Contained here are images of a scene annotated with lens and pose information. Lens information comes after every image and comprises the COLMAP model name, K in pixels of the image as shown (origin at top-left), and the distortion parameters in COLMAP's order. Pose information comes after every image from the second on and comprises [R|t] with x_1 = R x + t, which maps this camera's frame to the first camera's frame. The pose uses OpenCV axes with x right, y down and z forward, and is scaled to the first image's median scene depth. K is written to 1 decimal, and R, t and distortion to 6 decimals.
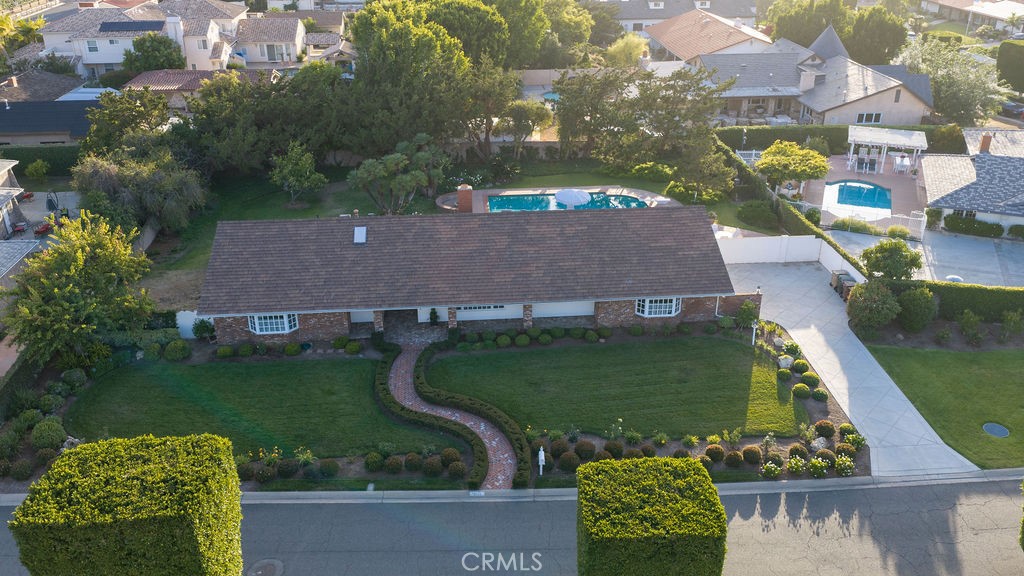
lens RADIAL K [[847.1, 0, 510.1], [0, 847.1, 287.9], [0, 0, 1]] dist [0.013366, -0.025431]
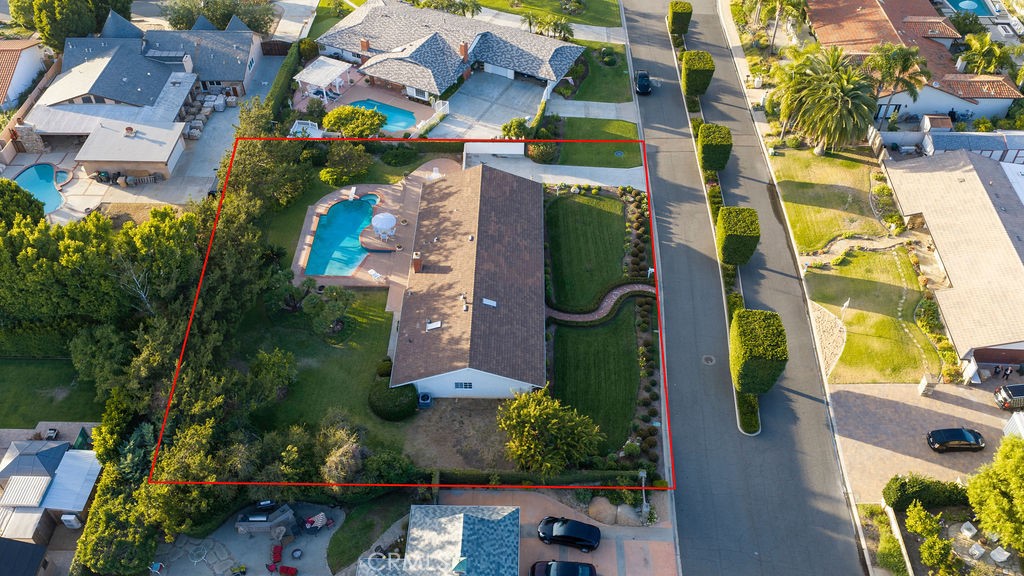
lens RADIAL K [[847.1, 0, 513.8], [0, 847.1, 285.9], [0, 0, 1]] dist [0.013366, -0.025431]
pose [[0.097304, -0.700417, 0.707070, -1.266147], [0.431974, 0.669756, 0.604007, -1.019730], [-0.896622, 0.246664, 0.367731, 0.349356]]
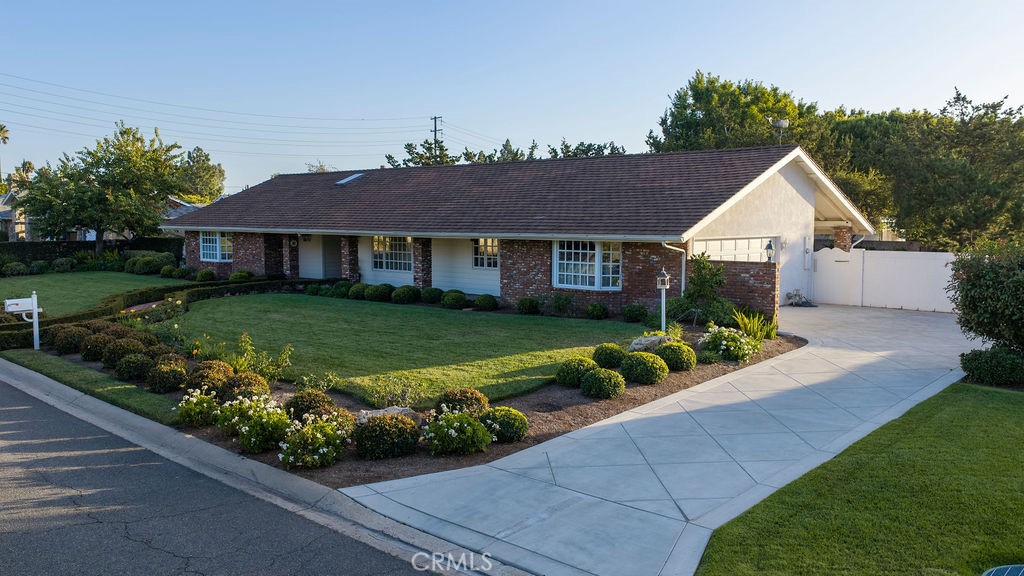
lens RADIAL K [[847.1, 0, 509.1], [0, 847.1, 289.8], [0, 0, 1]] dist [0.013366, -0.025431]
pose [[0.673931, 0.069398, -0.735527, 0.504584], [-0.325085, 0.921872, -0.210881, 0.149126], [0.663427, 0.381228, 0.643839, 0.614314]]
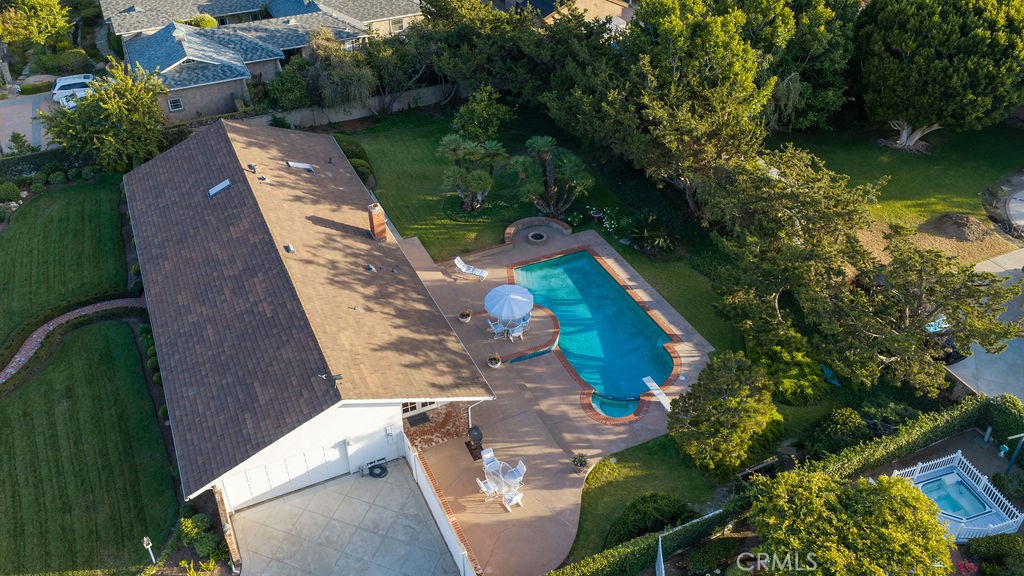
lens RADIAL K [[847.1, 0, 516.4], [0, 847.1, 287.4], [0, 0, 1]] dist [0.013366, -0.025431]
pose [[0.347654, 0.561195, -0.751131, 0.755029], [-0.404764, 0.812437, 0.419657, -0.521745], [0.845756, 0.158135, 0.509598, 0.785928]]
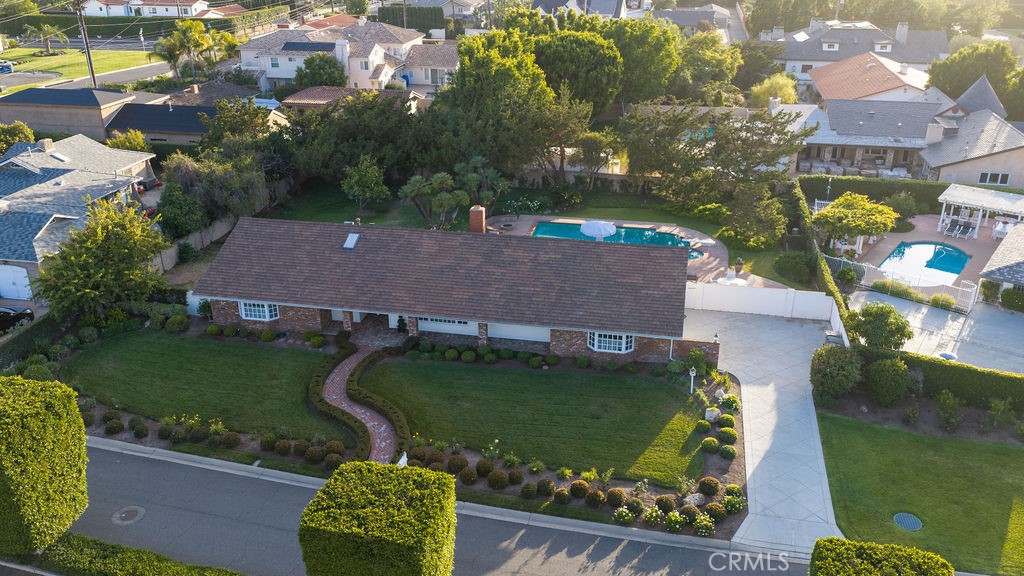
lens RADIAL K [[847.1, 0, 510.7], [0, 847.1, 285.1], [0, 0, 1]] dist [0.013366, -0.025431]
pose [[0.958211, 0.113191, -0.262714, 0.303698], [-0.123349, 0.992110, -0.022442, -0.007119], [0.258101, 0.053910, 0.964613, 0.009162]]
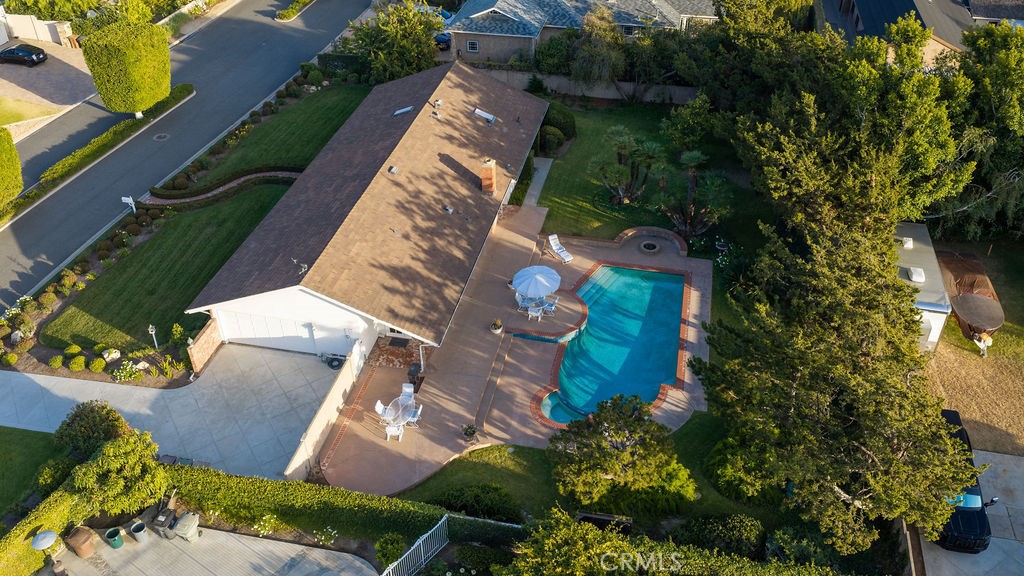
lens RADIAL K [[847.1, 0, 514.9], [0, 847.1, 291.4], [0, 0, 1]] dist [0.013366, -0.025431]
pose [[-0.287469, 0.576988, -0.764491, 0.805826], [-0.409424, 0.647554, 0.642686, -0.705246], [0.865872, 0.497753, 0.050081, 1.174823]]
